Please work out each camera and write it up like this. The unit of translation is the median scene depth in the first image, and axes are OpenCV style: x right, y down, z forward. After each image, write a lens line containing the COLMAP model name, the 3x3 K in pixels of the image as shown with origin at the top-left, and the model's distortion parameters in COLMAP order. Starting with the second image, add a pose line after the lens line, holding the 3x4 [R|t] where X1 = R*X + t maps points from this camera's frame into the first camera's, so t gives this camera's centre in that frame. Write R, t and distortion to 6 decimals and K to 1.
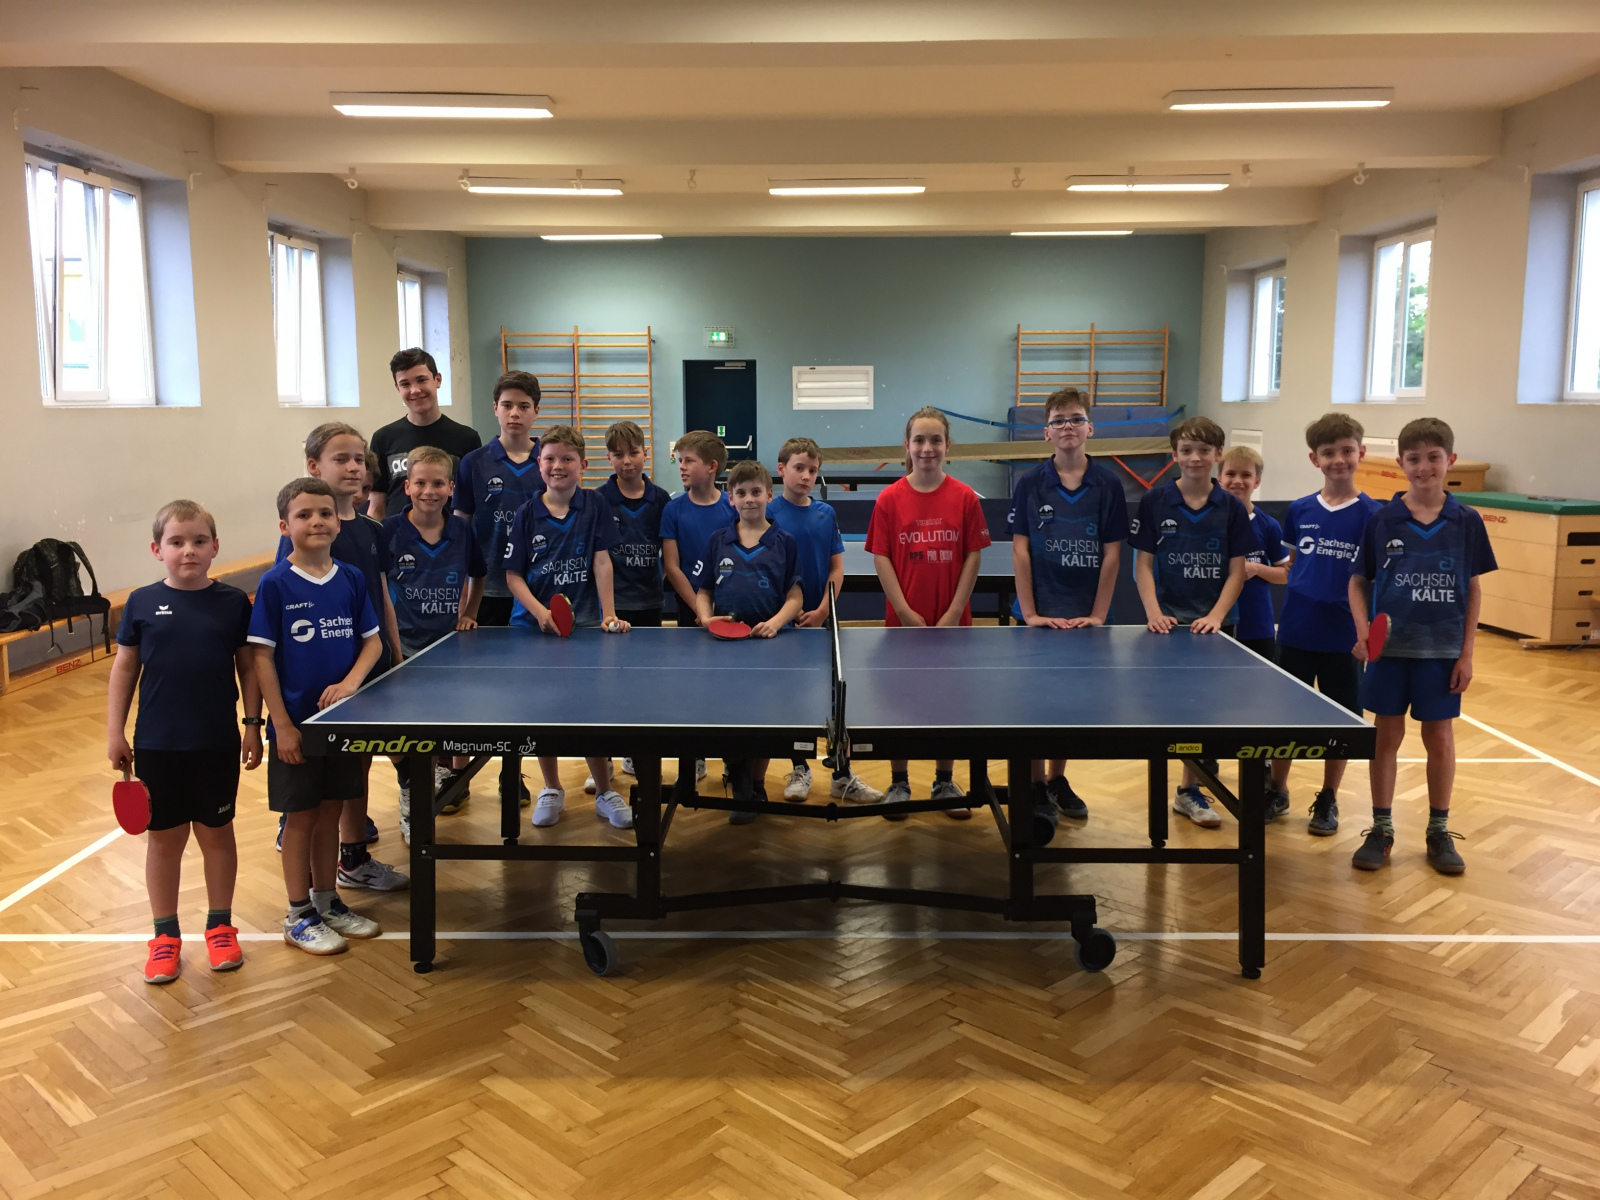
lens RADIAL K [[1364.8, 0, 801.8], [0, 1364.8, 590.0], [0, 0, 1]] dist [0.090474, -0.132463]
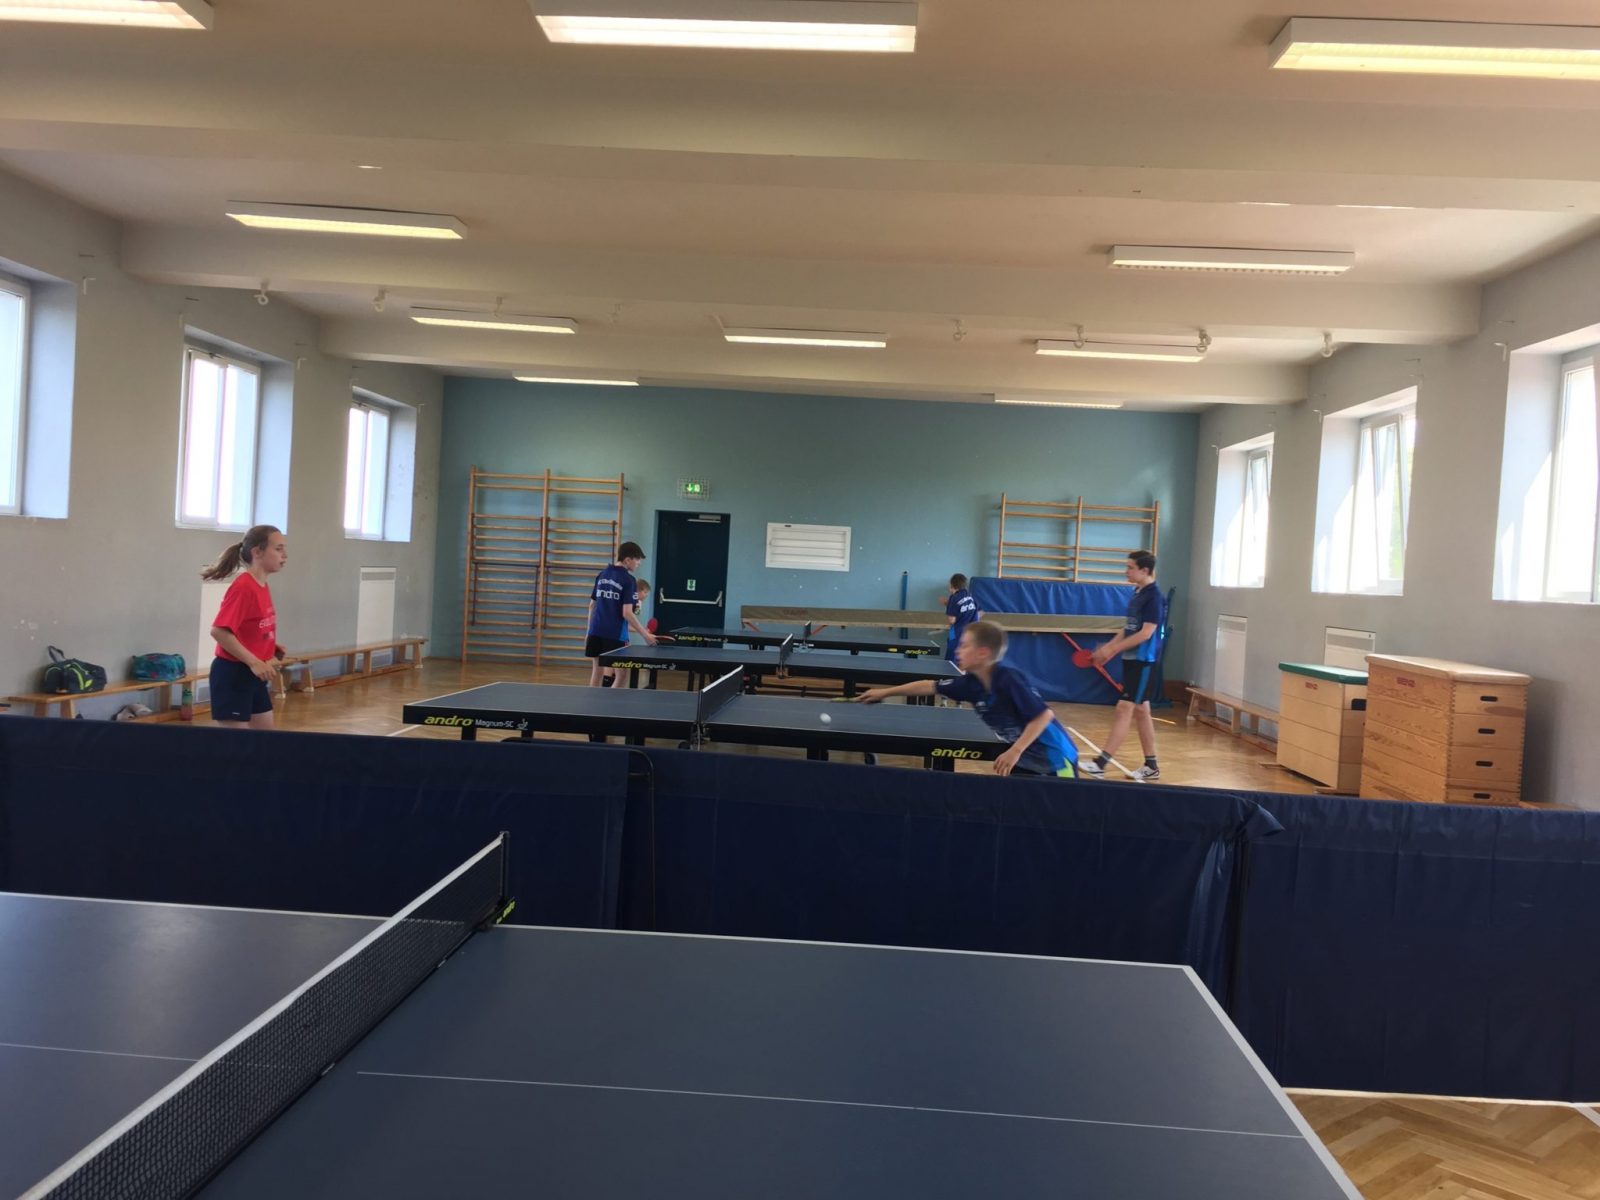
lens RADIAL K [[1364.8, 0, 801.8], [0, 1364.8, 590.0], [0, 0, 1]] dist [0.090474, -0.132463]
pose [[0.997675, 0.059125, -0.033900, 0.096217], [-0.062797, 0.990776, -0.120085, -0.004006], [0.026487, 0.121934, 0.992185, 0.092299]]
